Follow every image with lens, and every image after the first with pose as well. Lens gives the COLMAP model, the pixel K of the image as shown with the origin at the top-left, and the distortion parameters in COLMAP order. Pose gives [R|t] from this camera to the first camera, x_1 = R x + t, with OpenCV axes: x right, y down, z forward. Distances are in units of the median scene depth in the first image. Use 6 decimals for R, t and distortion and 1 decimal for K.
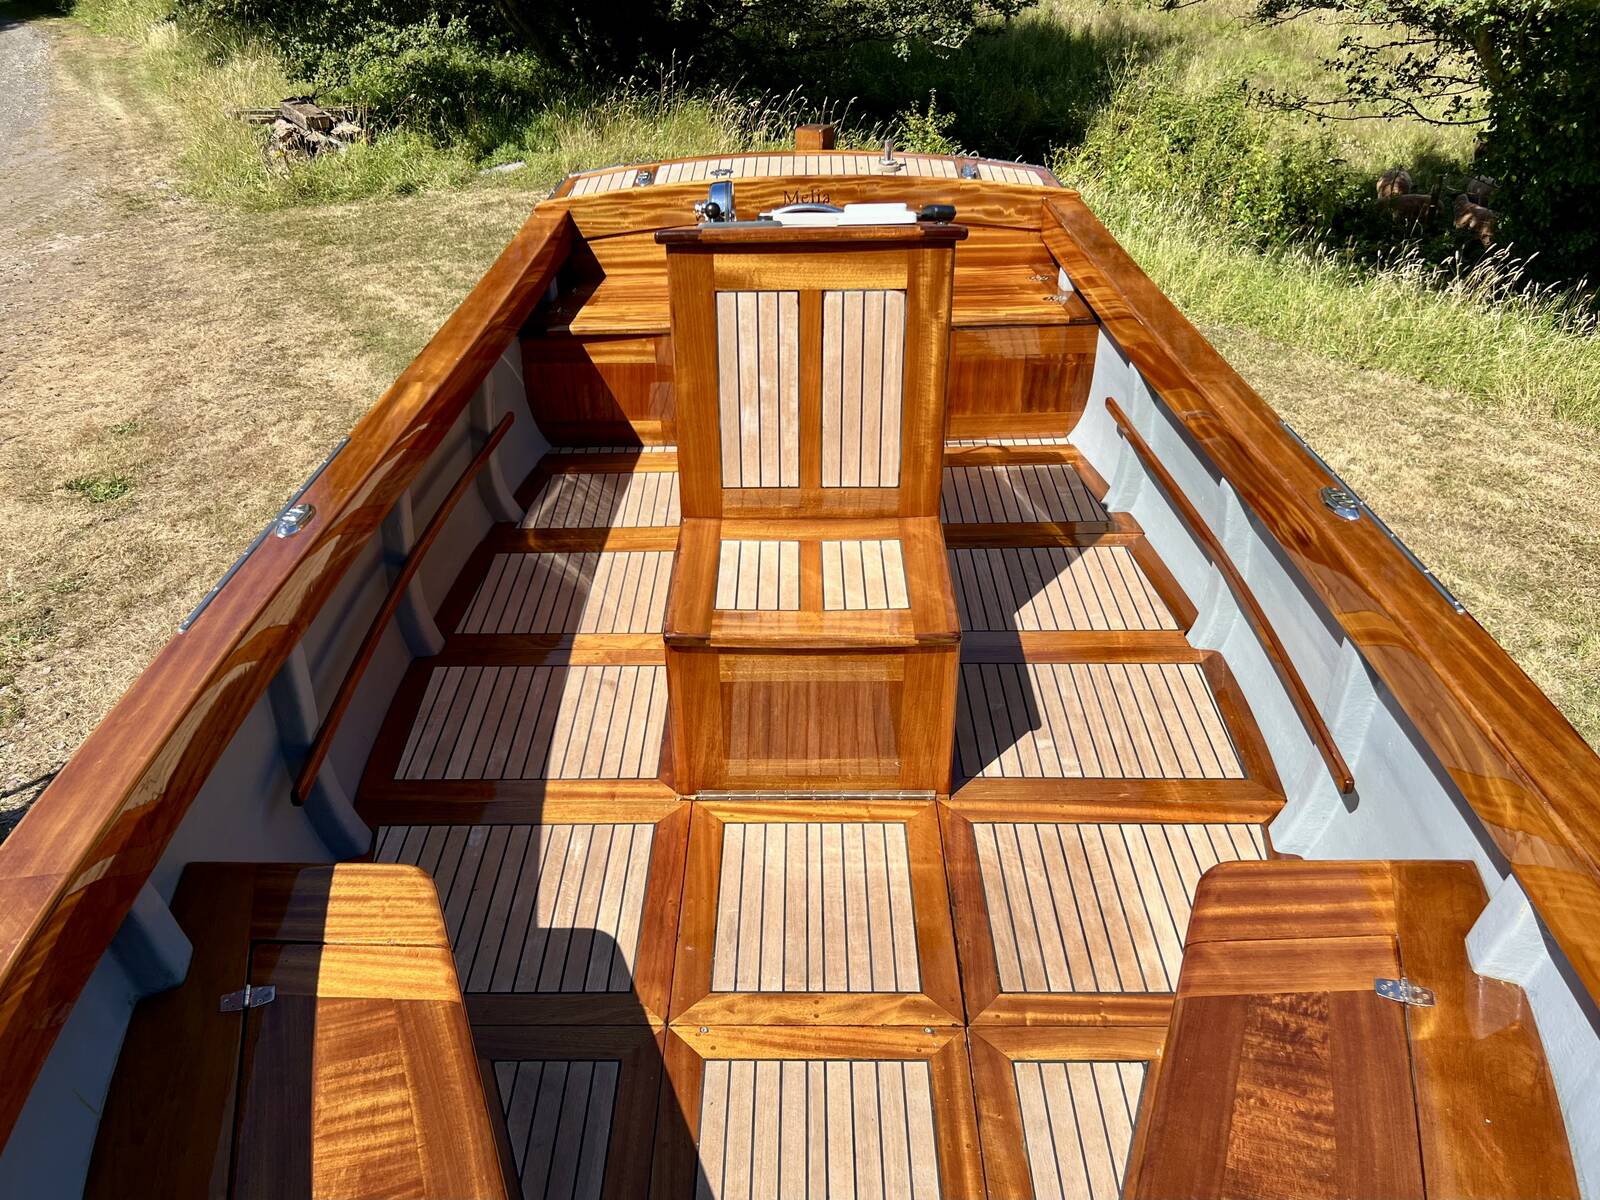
lens RADIAL K [[1297.7, 0, 769.6], [0, 1297.7, 626.8], [0, 0, 1]] dist [0.039520, -0.048729]
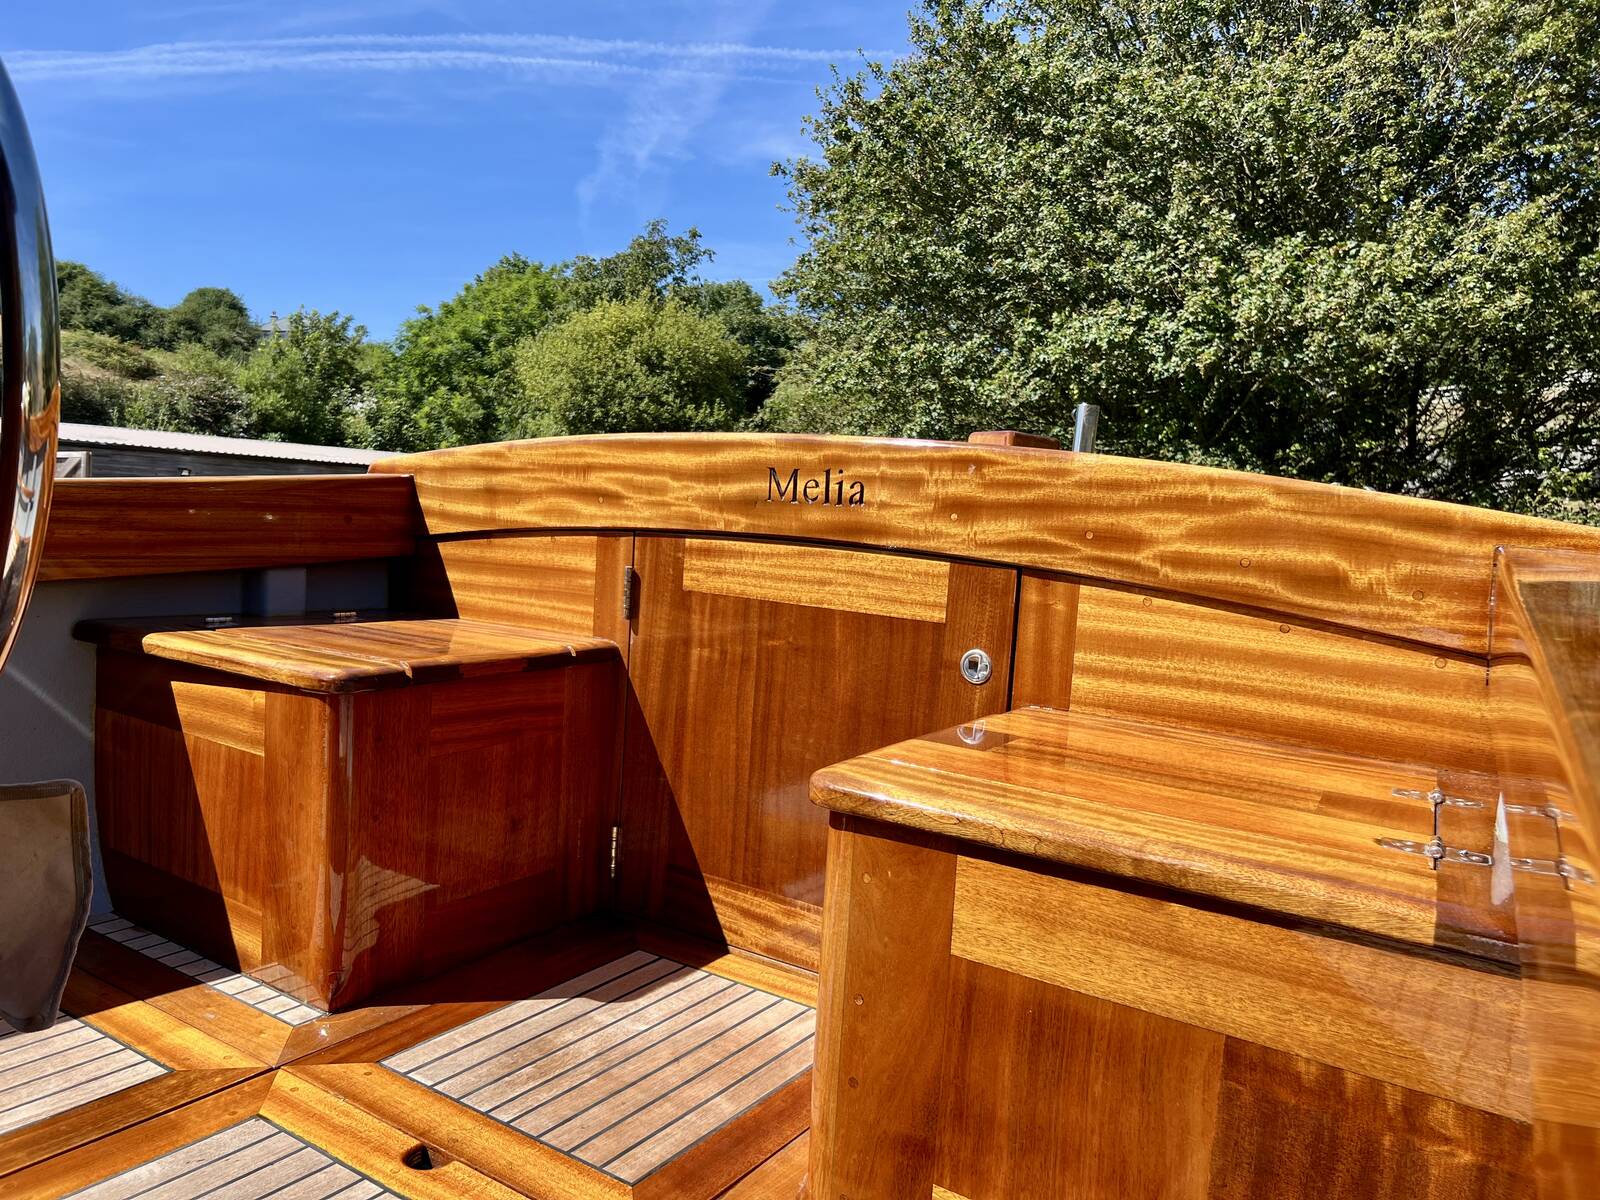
lens RADIAL K [[1223.2, 0, 784.7], [0, 1223.2, 595.4], [0, 0, 1]] dist [0.045352, -0.061970]
pose [[0.830565, 0.119954, -0.543850, 0.355941], [-0.366516, 0.852981, -0.371605, -0.246569], [0.419318, 0.507972, 0.752421, 1.136585]]
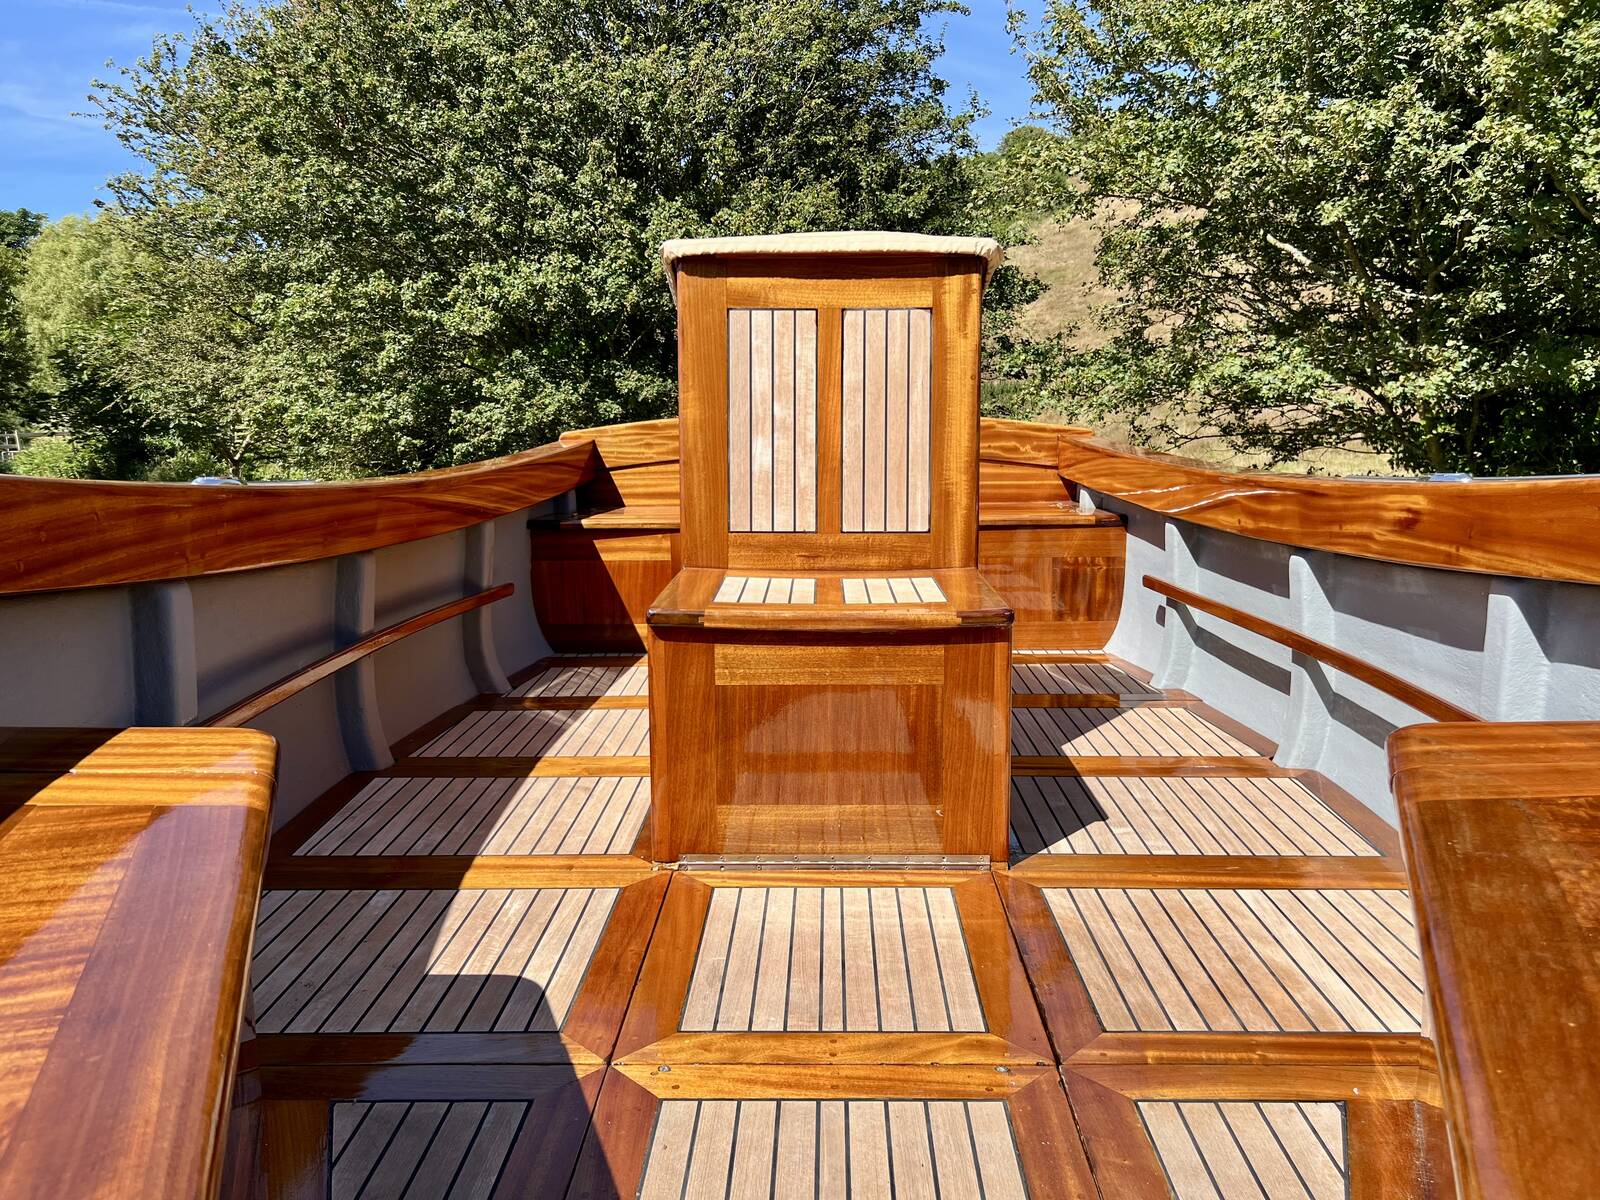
lens RADIAL K [[1223.2, 0, 810.4], [0, 1223.2, 599.4], [0, 0, 1]] dist [0.045352, -0.061970]
pose [[0.999832, 0.015611, 0.009634, 0.012115], [-0.010271, 0.911528, -0.411110, 0.289846], [-0.015199, 0.410942, 0.911535, 0.275072]]
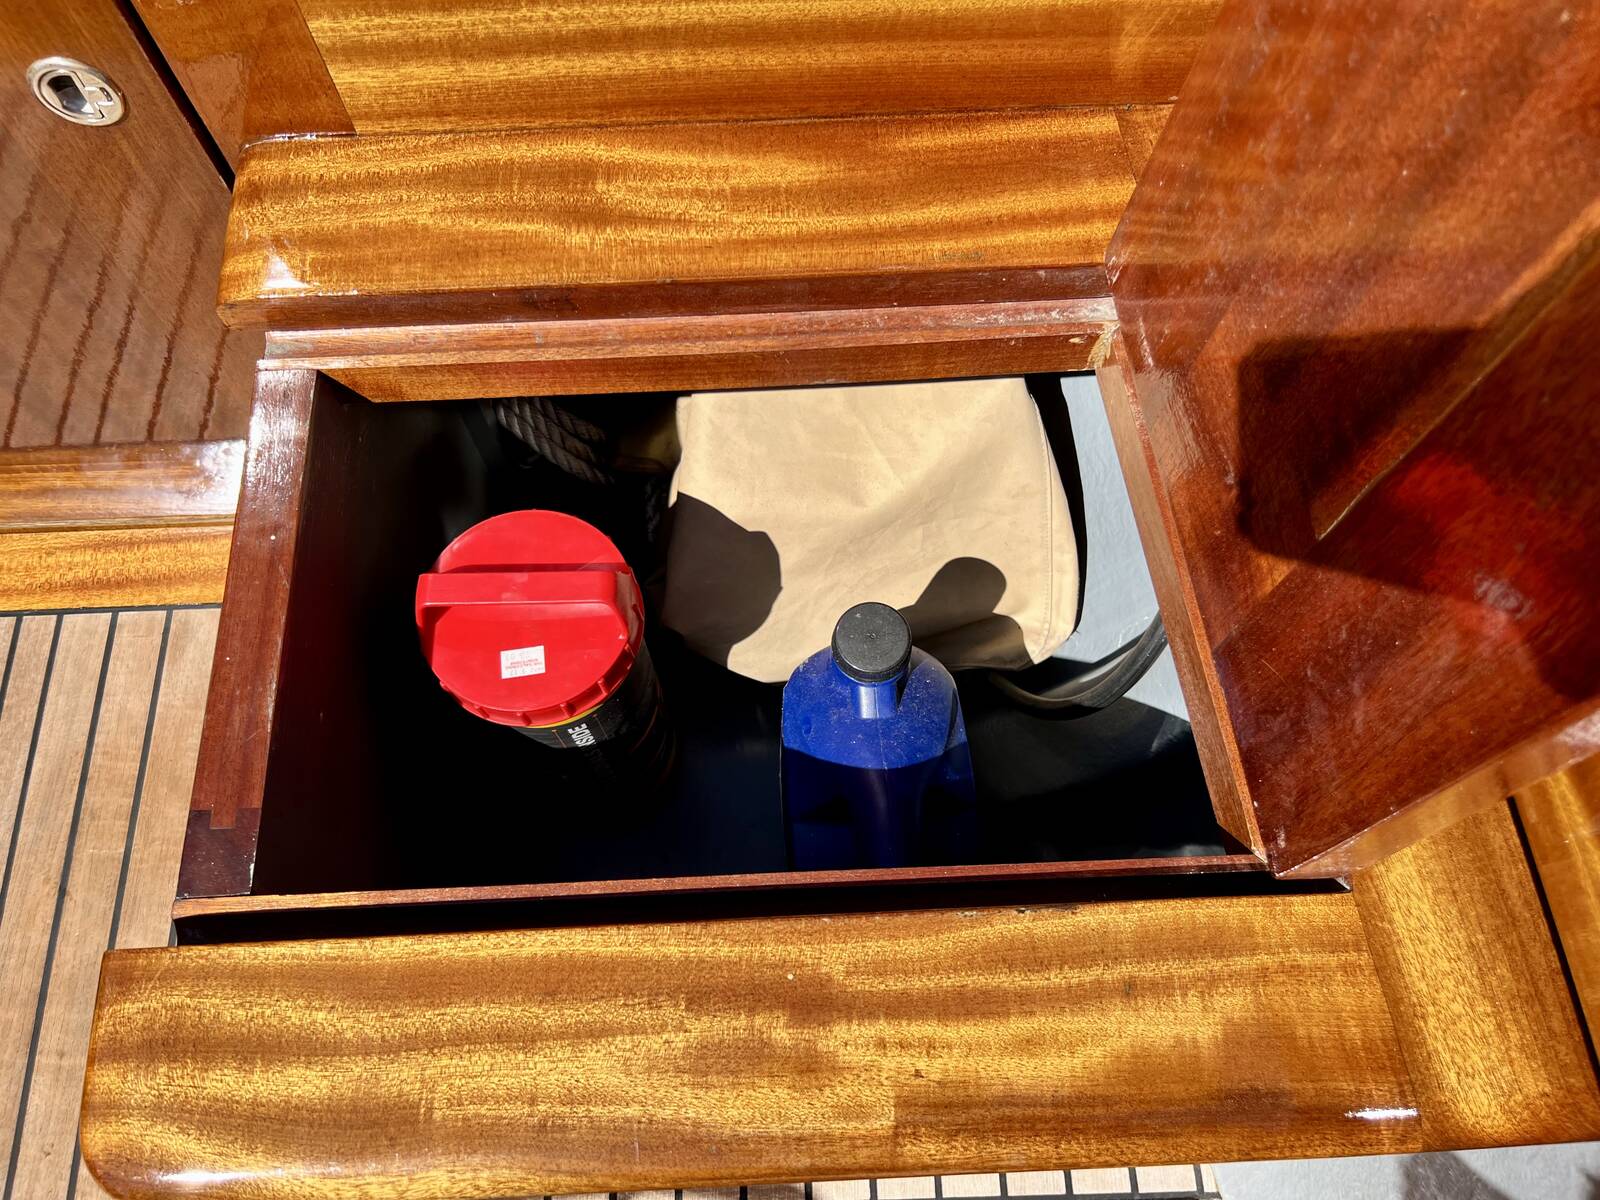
lens RADIAL K [[1223.2, 0, 806.6], [0, 1223.2, 604.7], [0, 0, 1]] dist [0.045352, -0.061970]
pose [[0.998705, -0.034444, 0.037432, 0.249129], [0.006930, 0.821137, 0.570688, -0.500101], [-0.050394, -0.569690, 0.820313, 1.368138]]
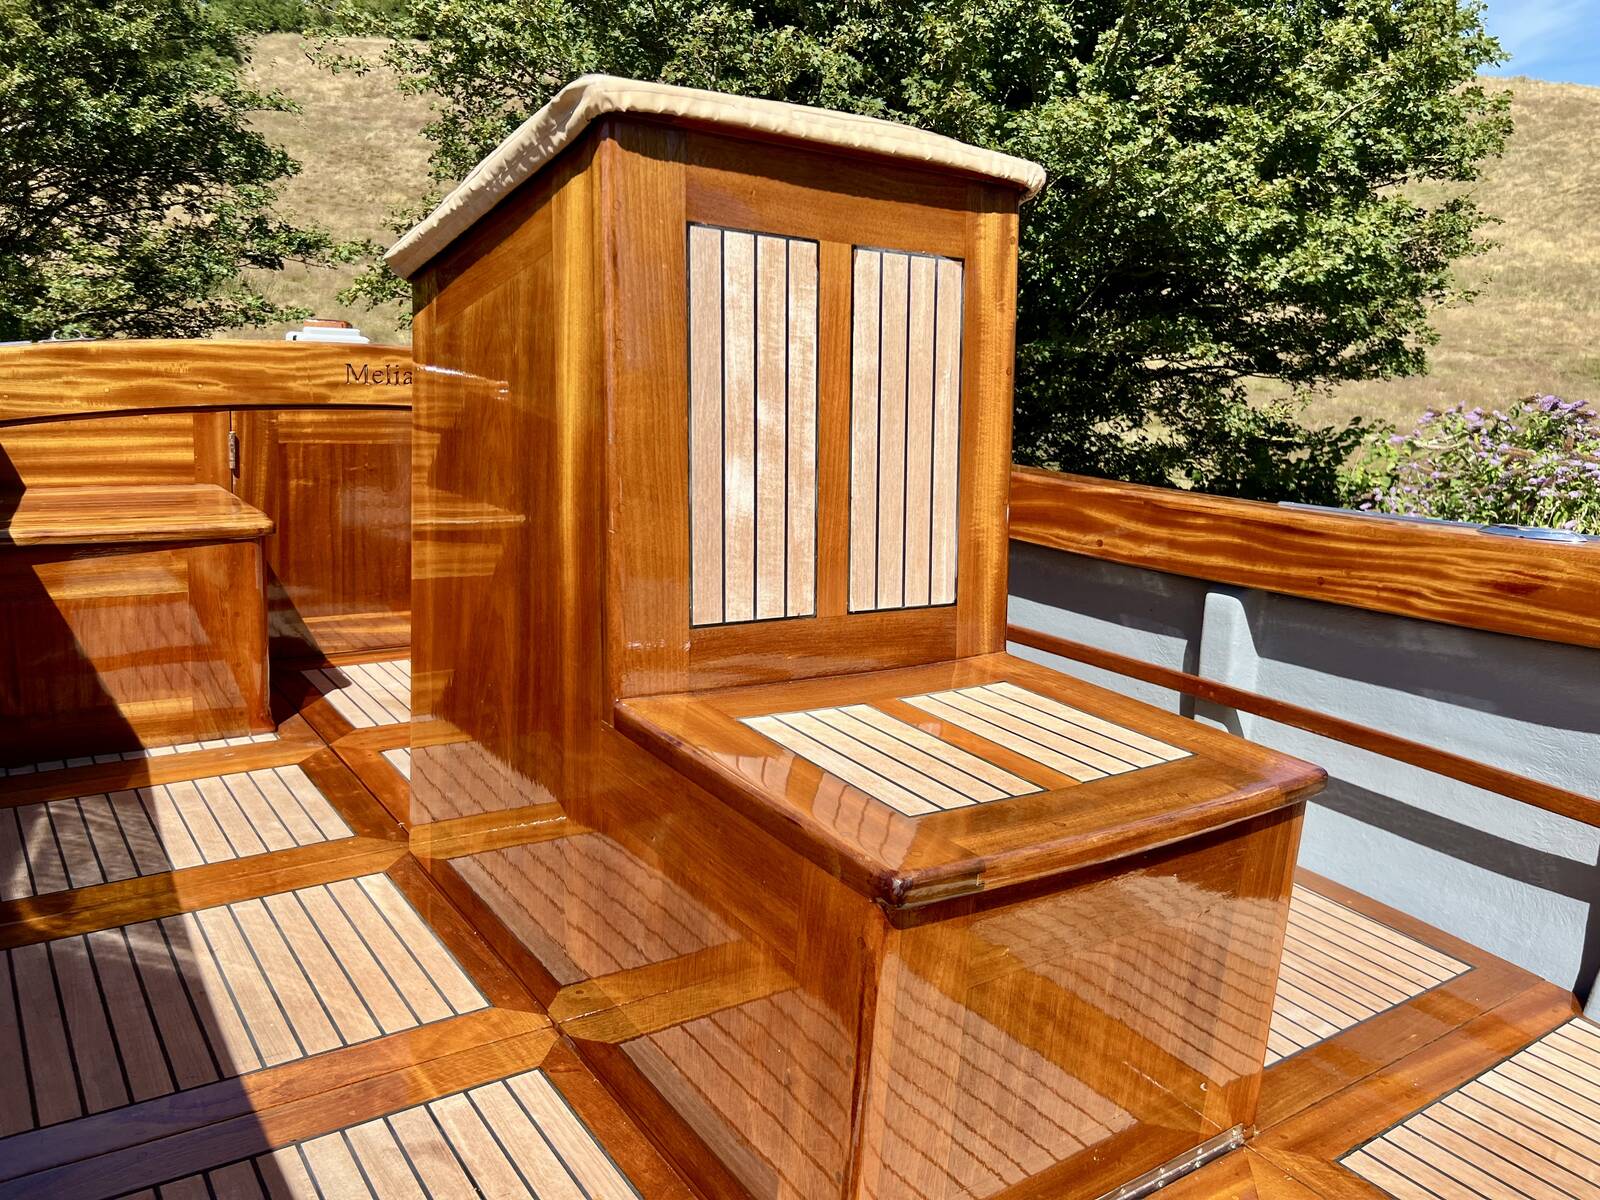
lens RADIAL K [[1223.2, 0, 831.4], [0, 1223.2, 590.7], [0, 0, 1]] dist [0.045352, -0.061970]
pose [[0.789350, -0.044653, 0.612318, -0.292359], [0.256397, 0.930190, -0.262692, 0.016689], [-0.557842, 0.364353, 0.745694, 0.650625]]
